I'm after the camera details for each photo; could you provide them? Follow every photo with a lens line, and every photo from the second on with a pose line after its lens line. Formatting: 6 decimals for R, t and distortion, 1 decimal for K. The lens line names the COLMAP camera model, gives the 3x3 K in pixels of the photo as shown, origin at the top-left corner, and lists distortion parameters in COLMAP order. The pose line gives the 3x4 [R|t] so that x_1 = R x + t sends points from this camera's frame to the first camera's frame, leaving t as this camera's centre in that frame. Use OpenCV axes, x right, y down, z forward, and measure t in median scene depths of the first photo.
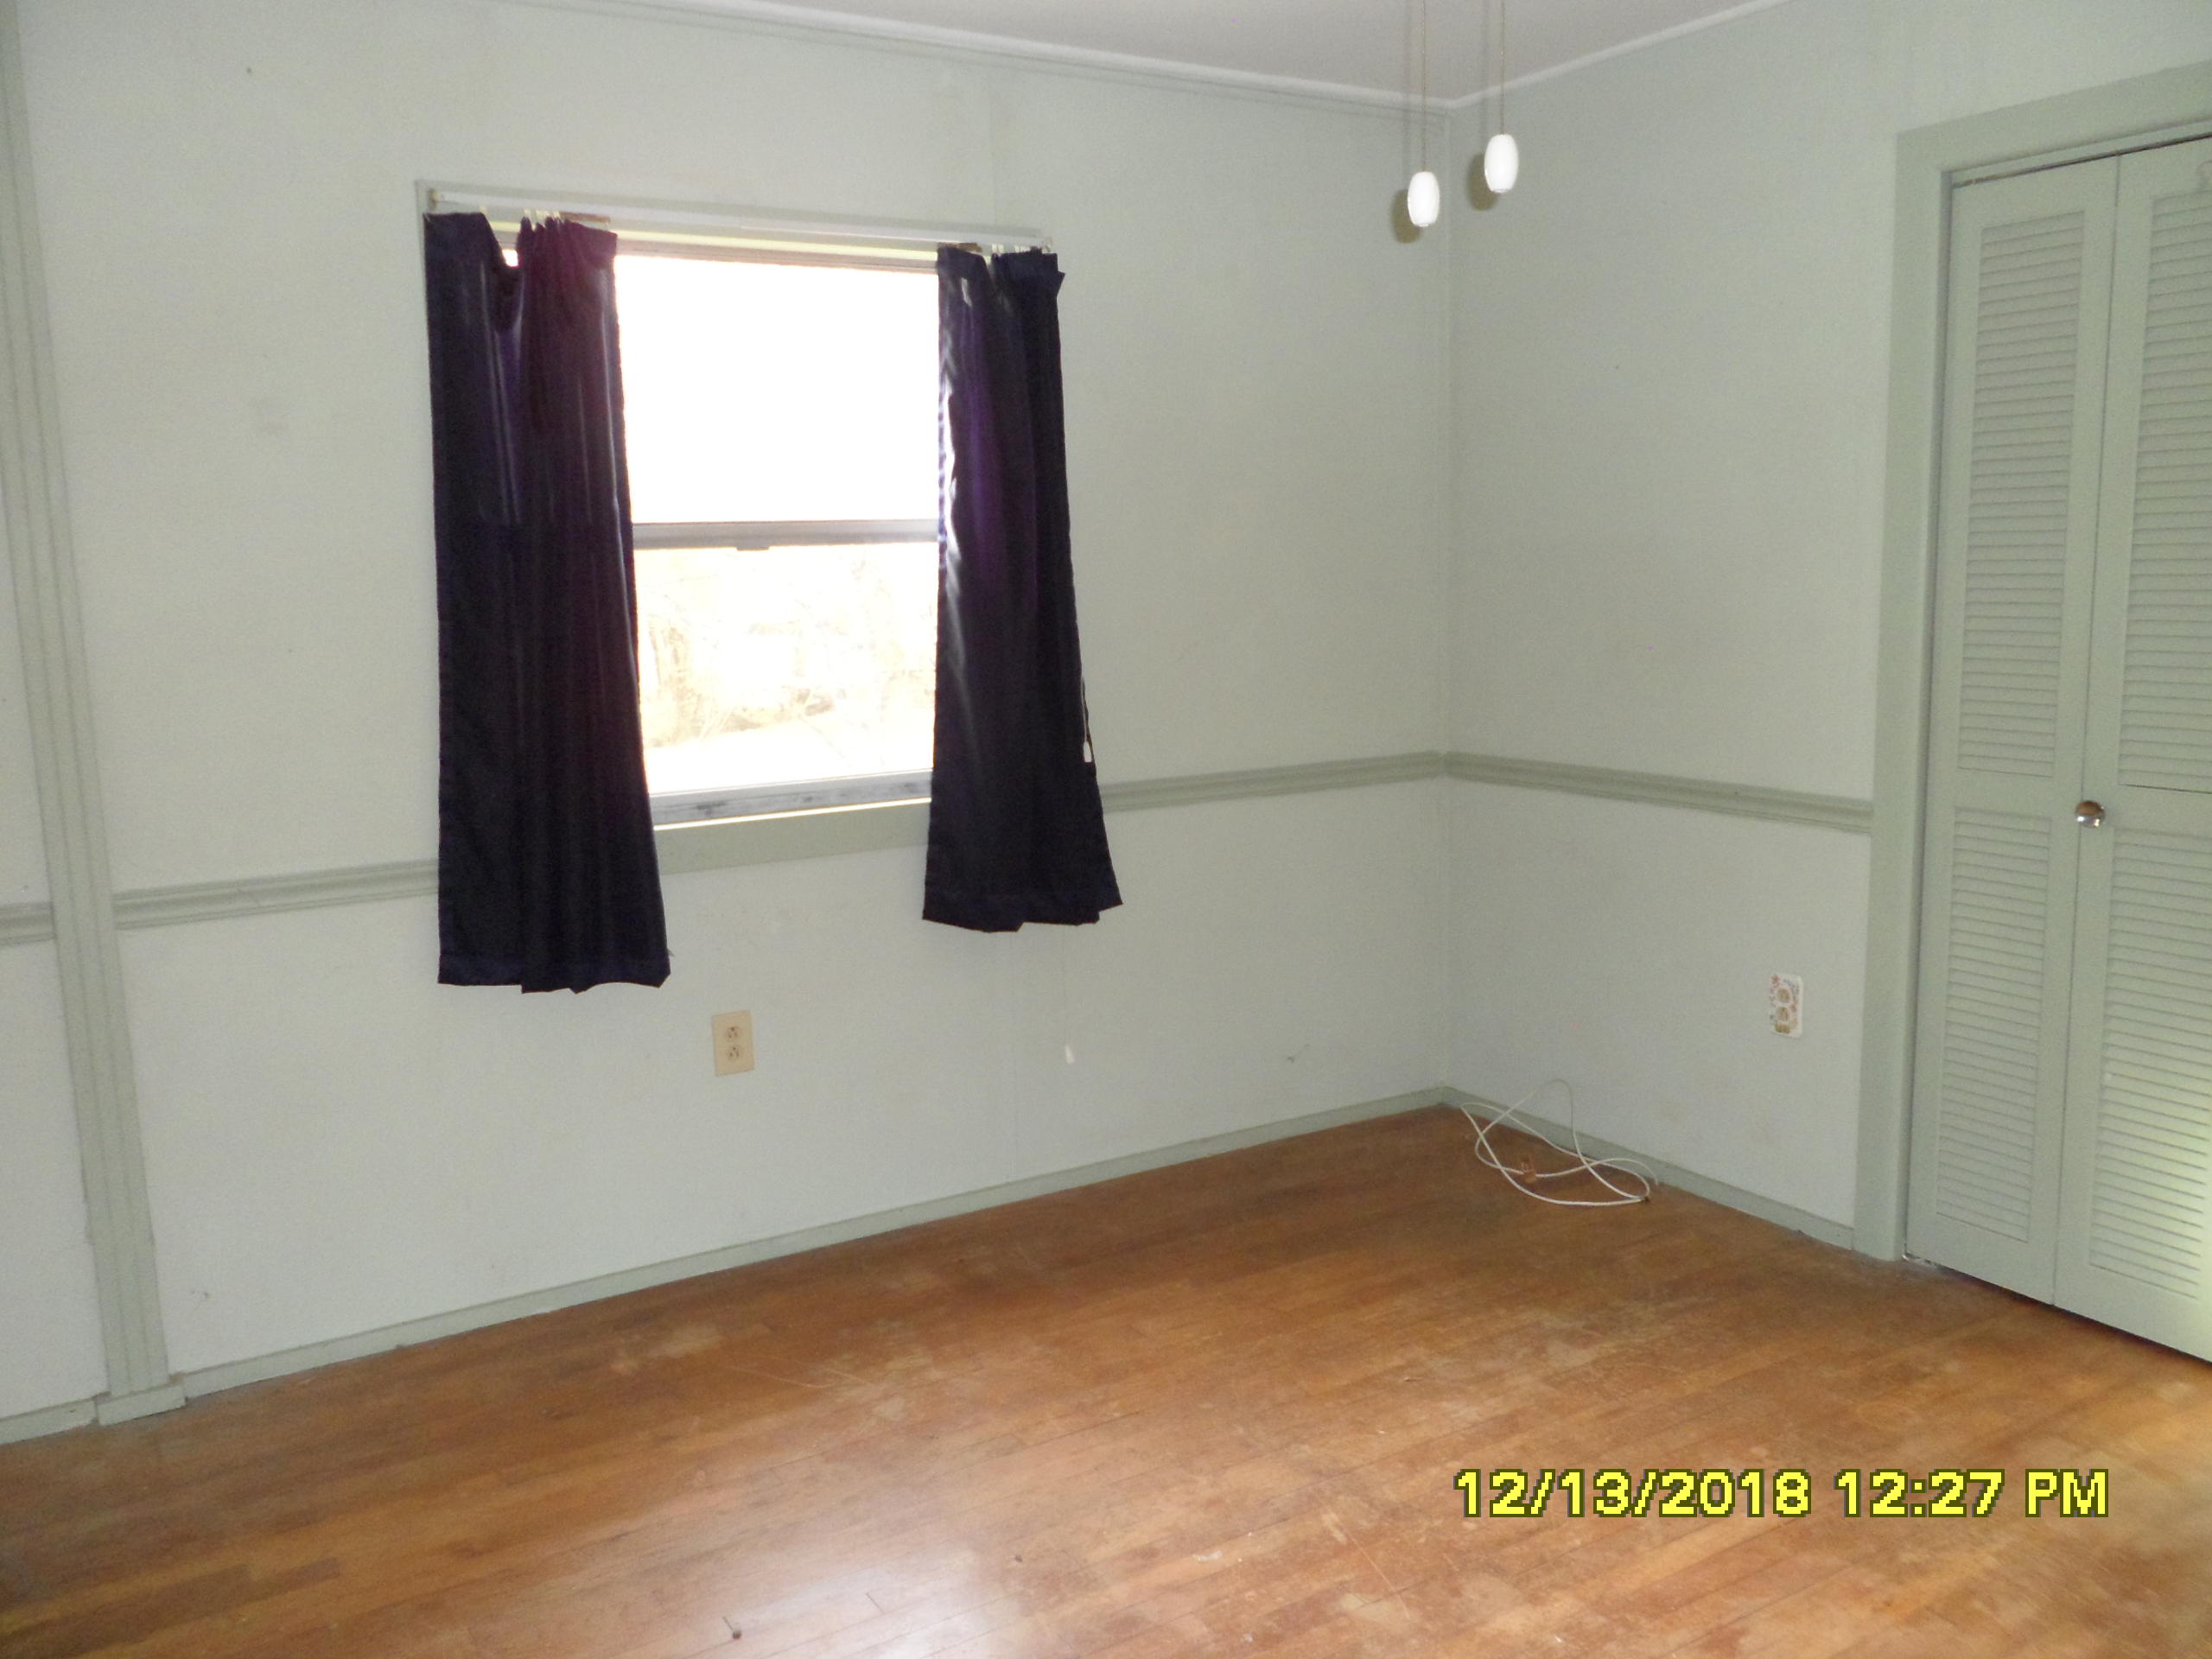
lens RADIAL K [[1781.4, 0, 1090.1], [0, 1781.4, 840.1], [0, 0, 1]] dist [-0.044555, 0.034452]
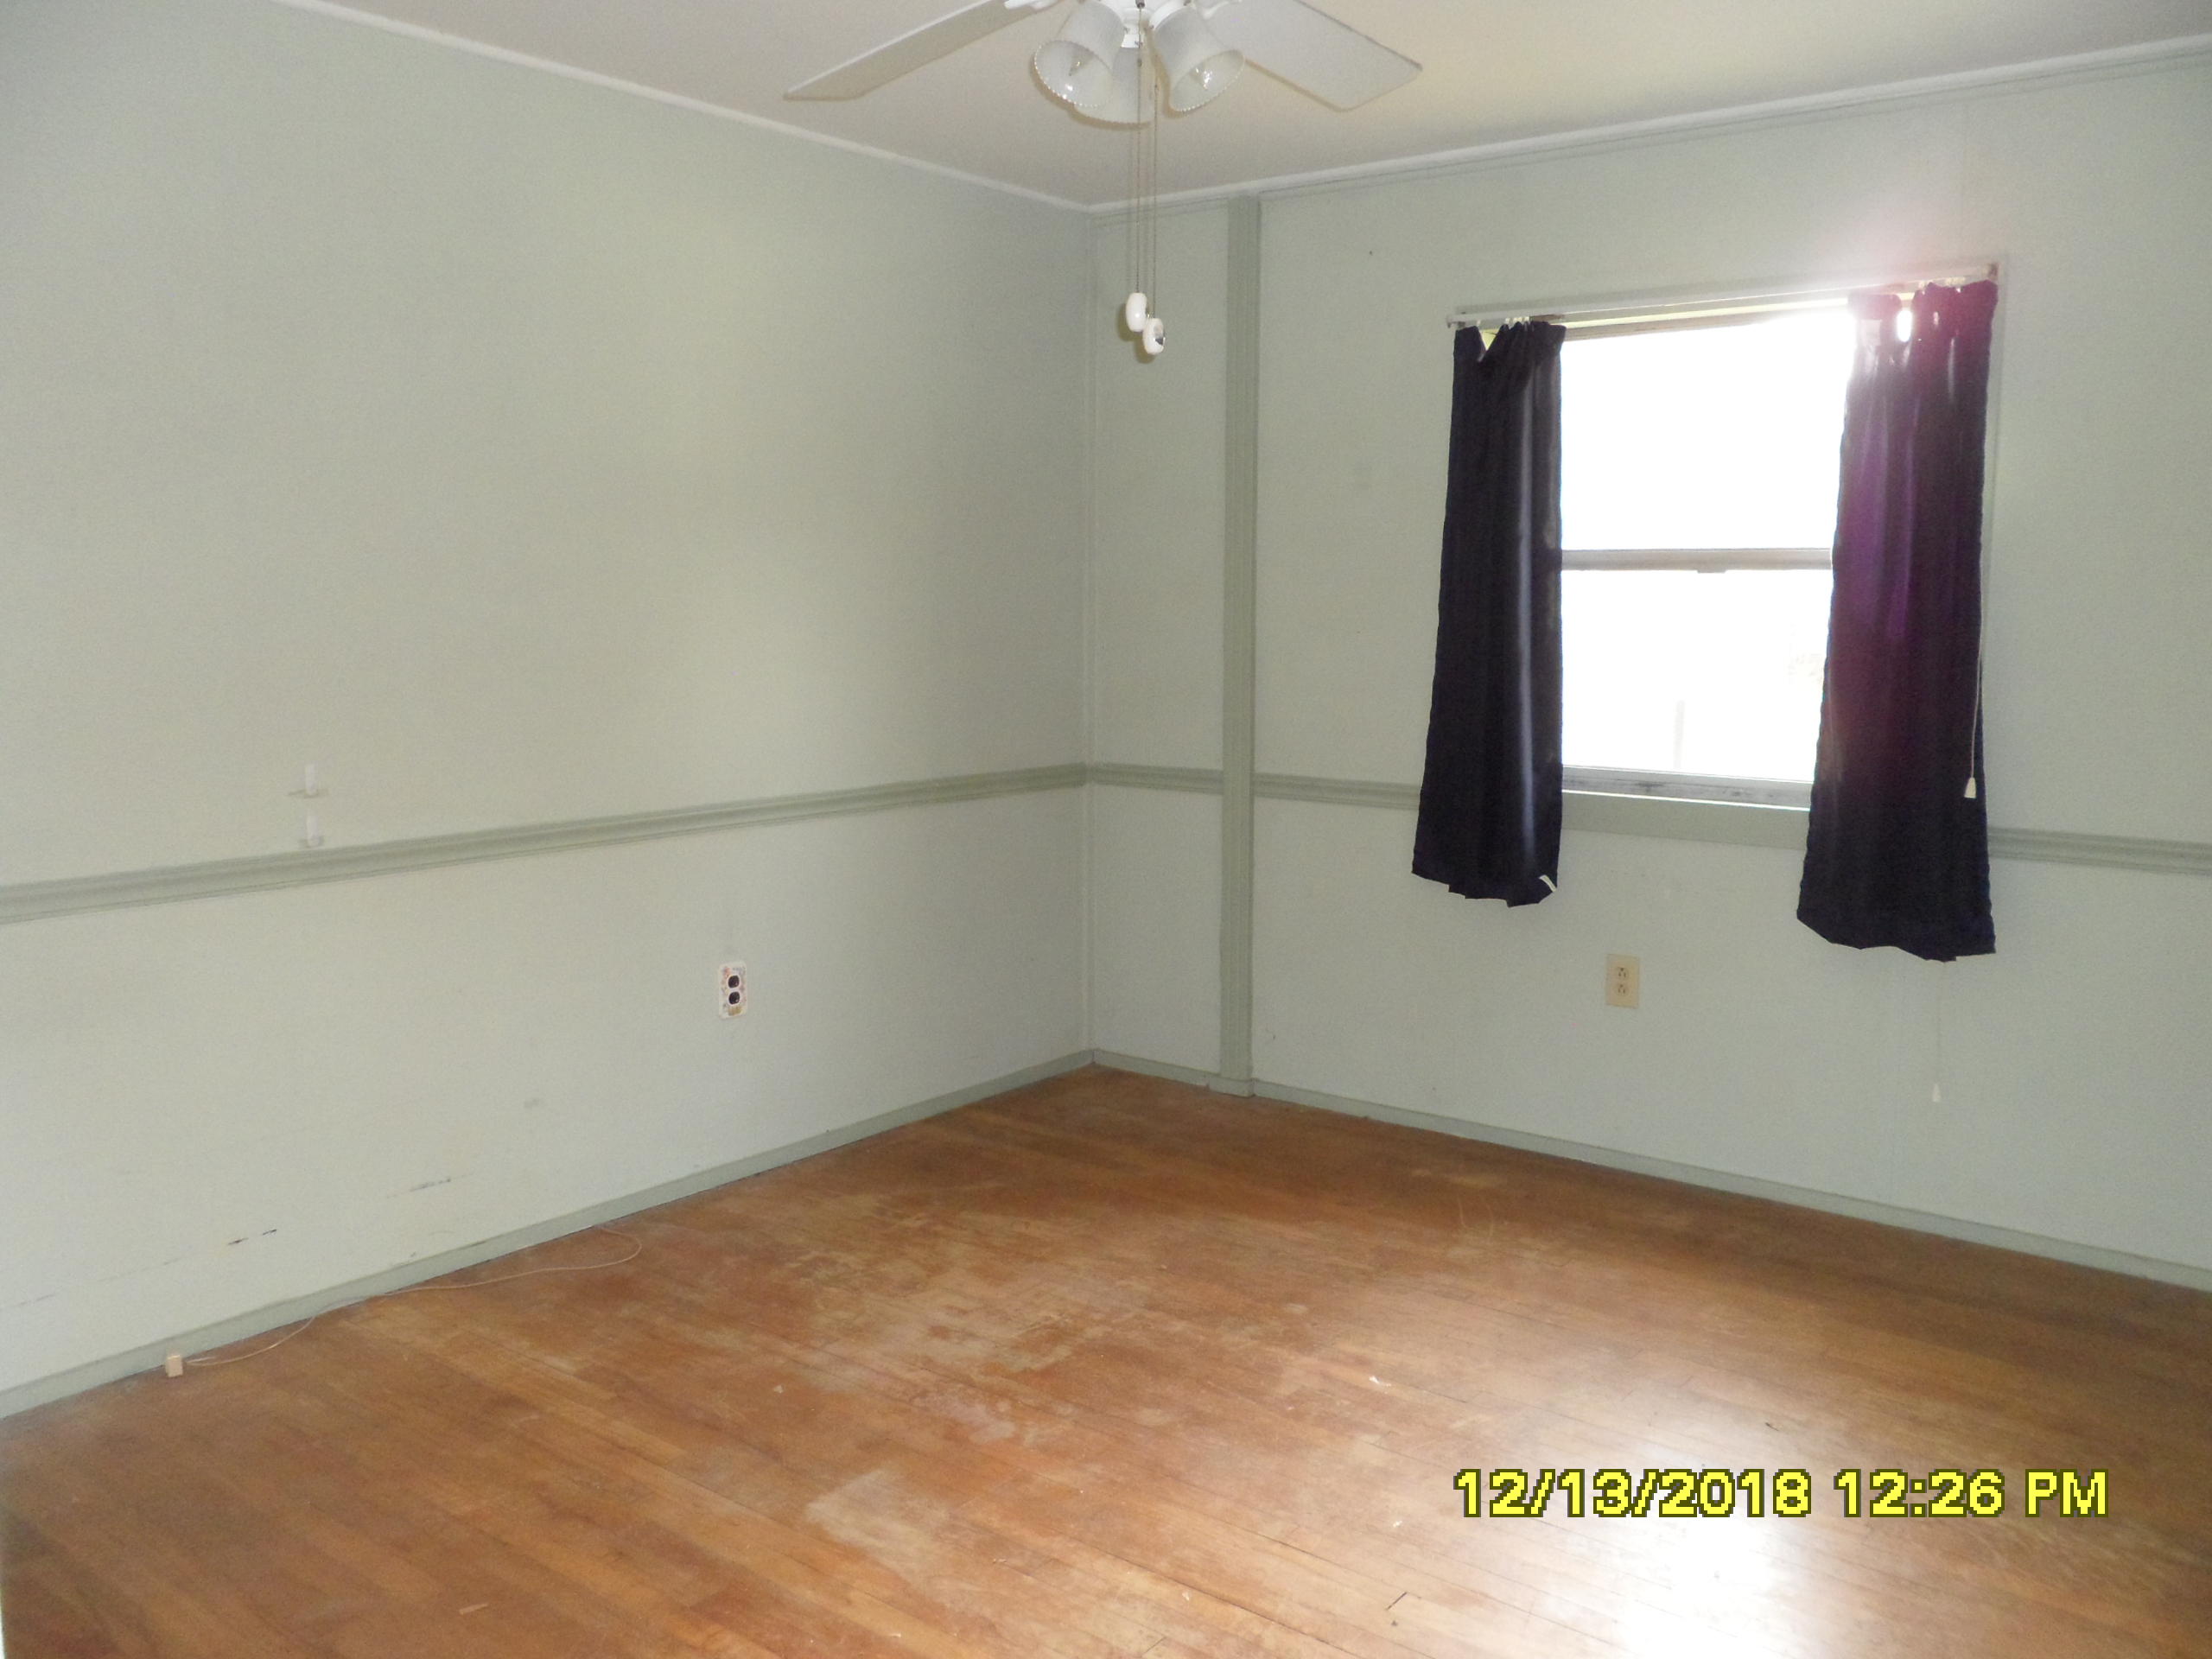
lens RADIAL K [[1781.4, 0, 1098.7], [0, 1781.4, 843.8], [0, 0, 1]] dist [-0.044555, 0.034452]
pose [[0.342933, 0.160771, -0.925500, 0.829122], [-0.156250, 0.981282, 0.112565, -0.060963], [0.926274, 0.106007, 0.361635, 0.243542]]
